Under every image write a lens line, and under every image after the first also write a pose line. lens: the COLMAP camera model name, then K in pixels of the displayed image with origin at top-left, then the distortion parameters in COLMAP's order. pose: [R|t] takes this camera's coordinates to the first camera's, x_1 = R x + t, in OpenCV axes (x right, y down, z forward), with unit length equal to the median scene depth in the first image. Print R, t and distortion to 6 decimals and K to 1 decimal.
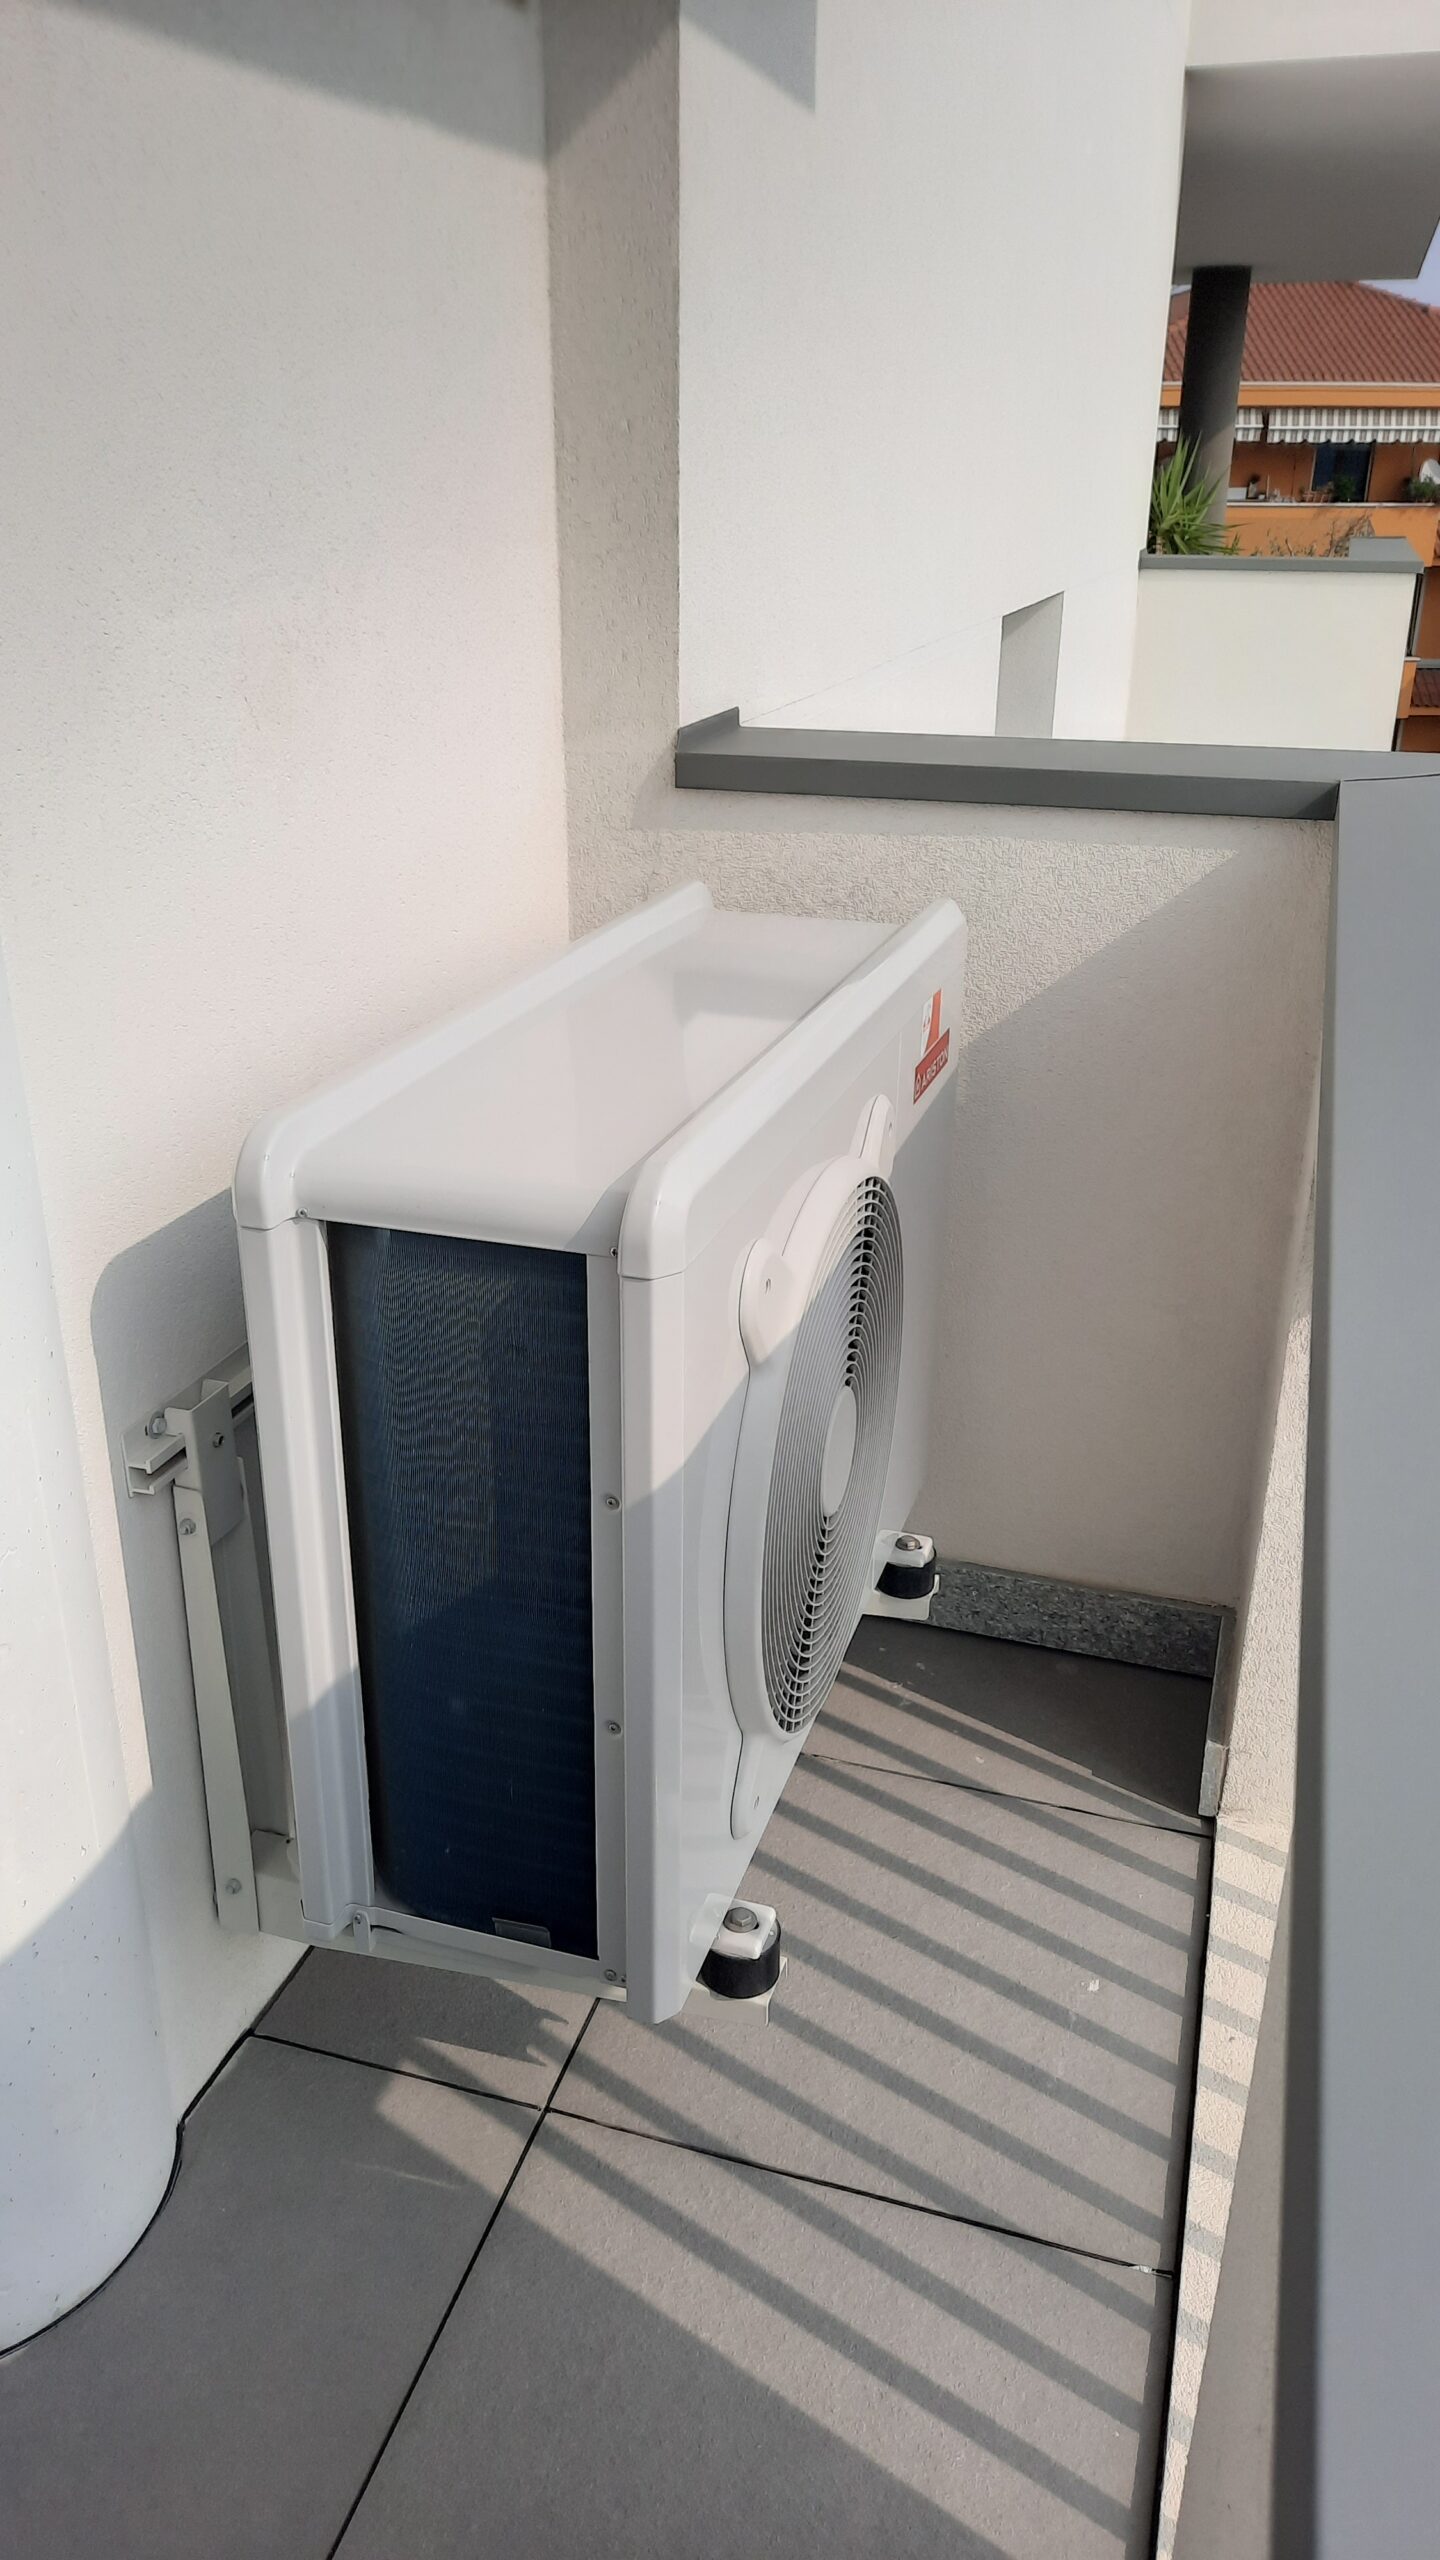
lens RADIAL K [[1793.9, 0, 657.5], [0, 1793.9, 1291.3], [0, 0, 1]] dist [0.091234, -0.122870]
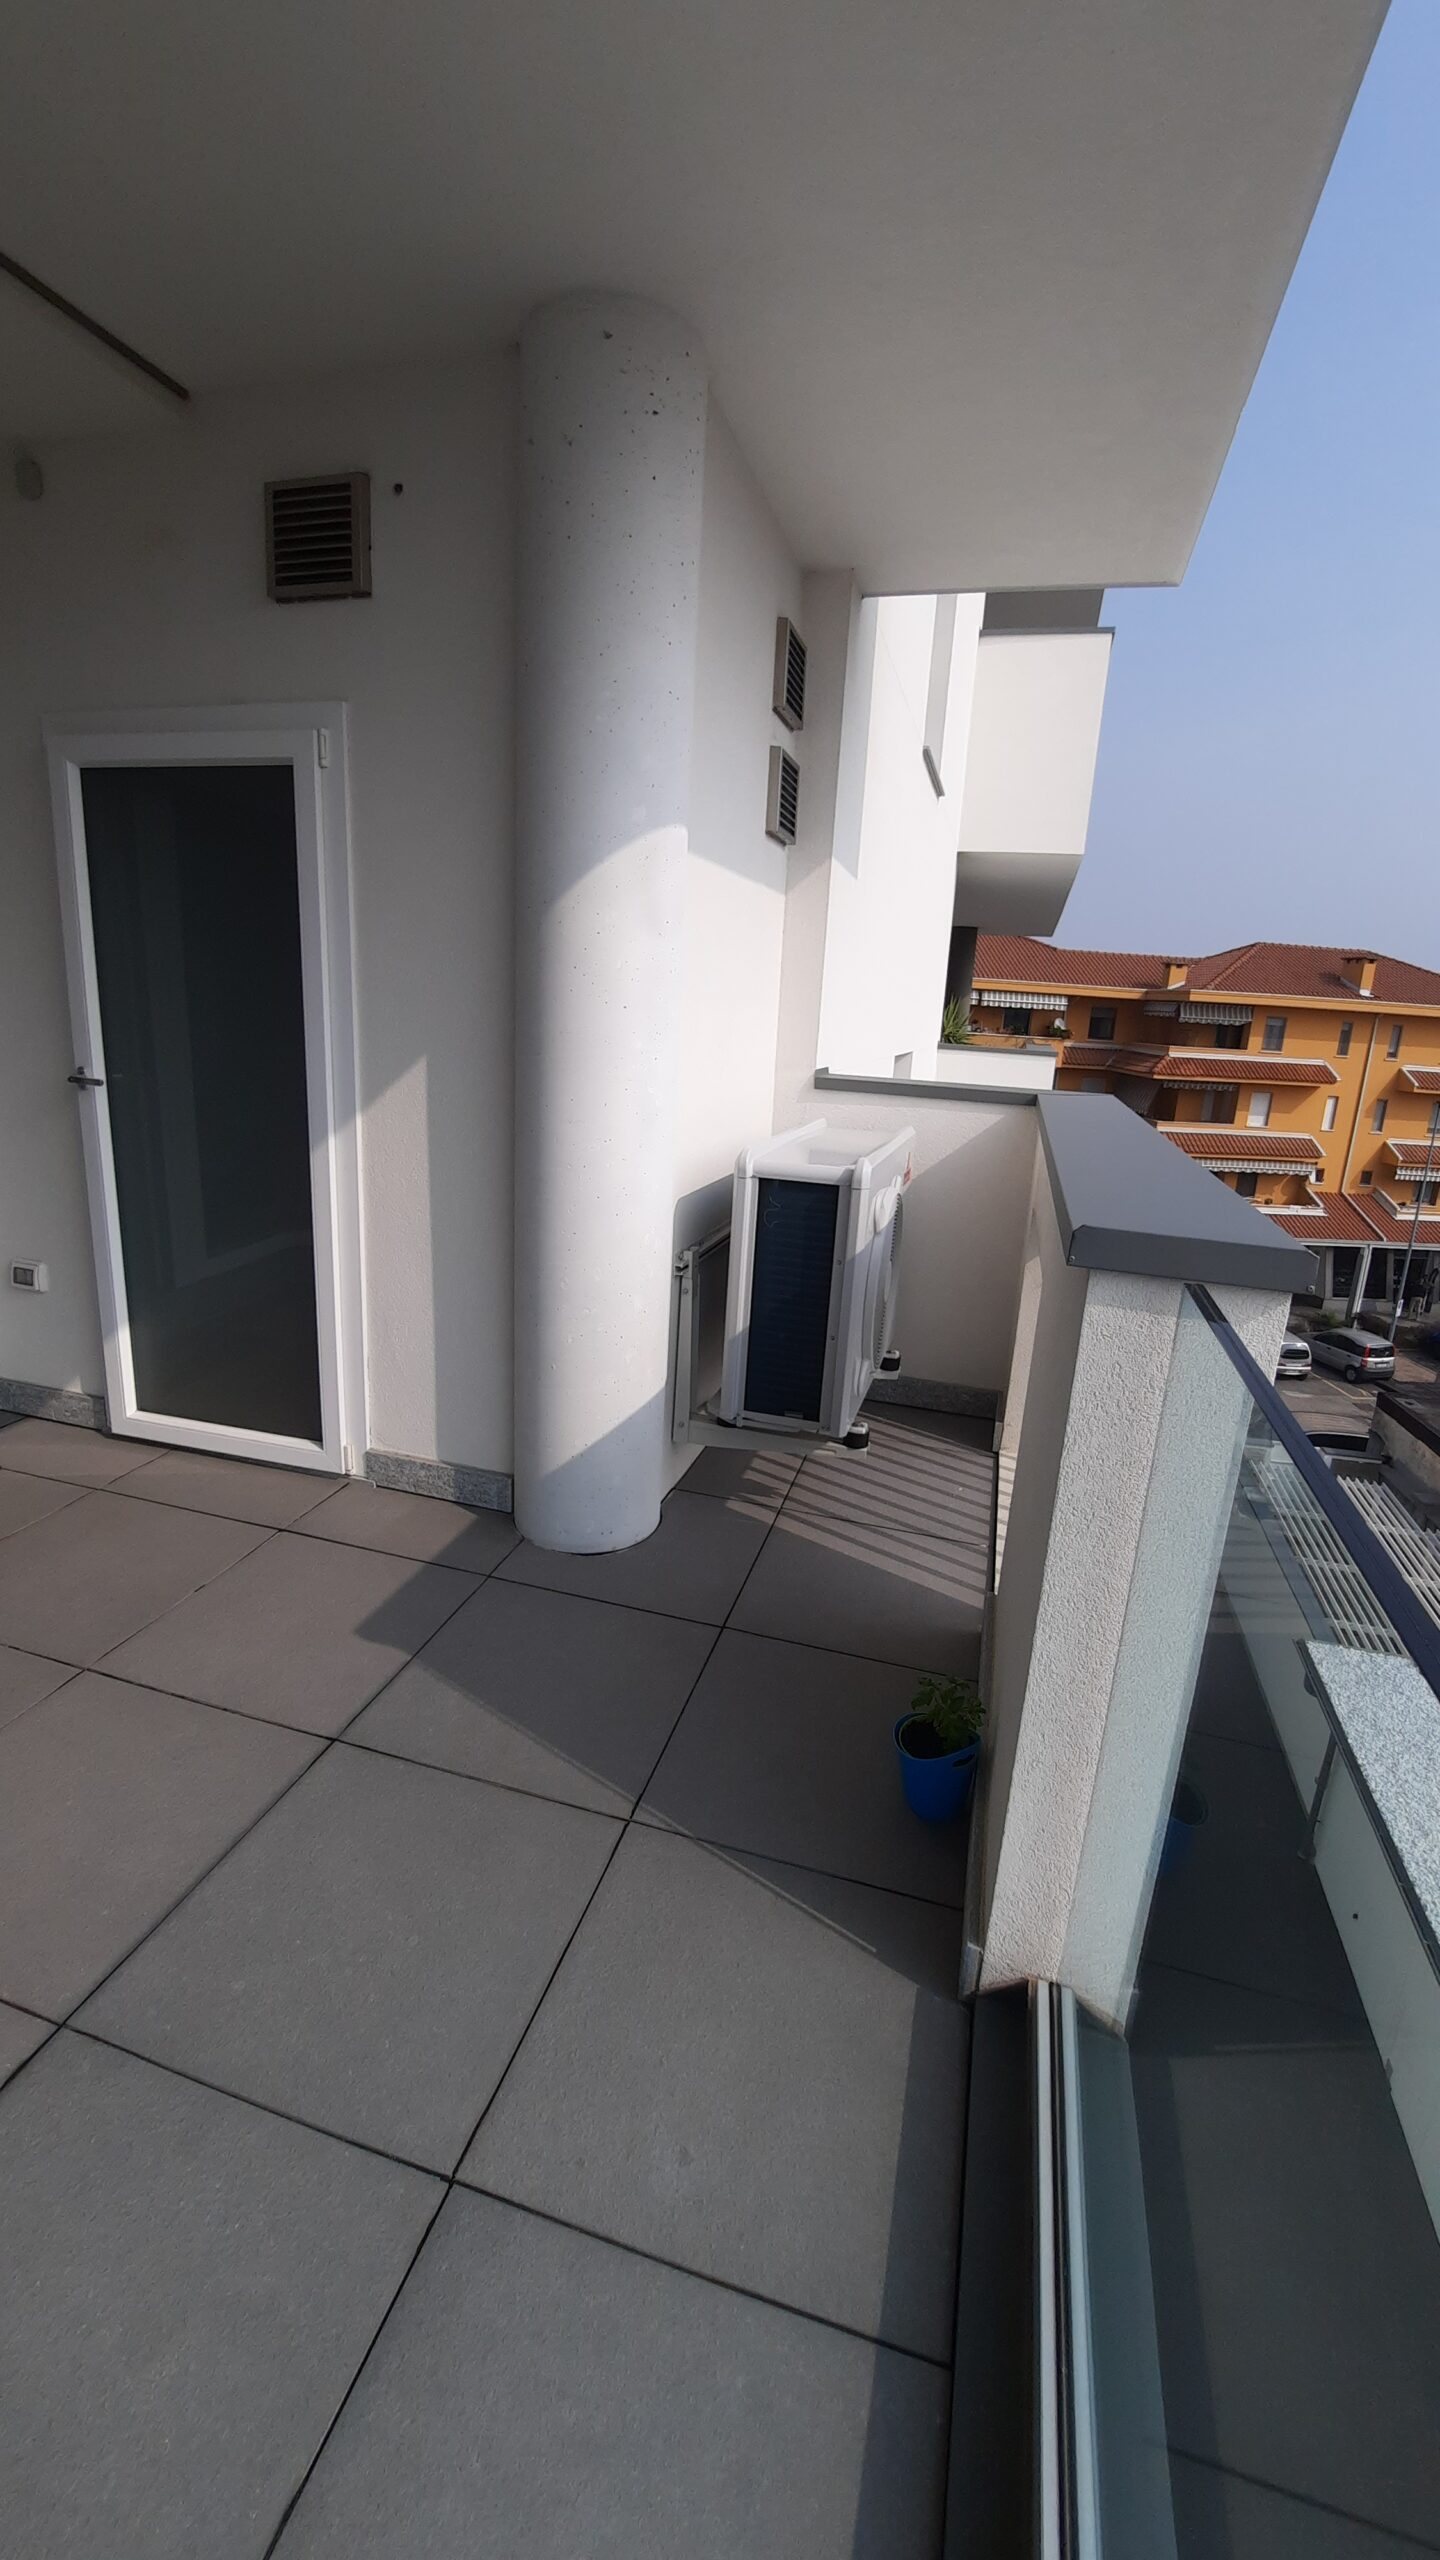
lens RADIAL K [[1018.0, 0, 720.0], [0, 1018.0, 1280.0], [0, 0, 1]] dist [-0.000131, -0.000002]
pose [[0.996668, 0.042298, 0.069737, -0.249501], [-0.030742, 0.986776, -0.159151, 0.300255], [-0.075546, 0.156477, 0.984788, -0.574425]]
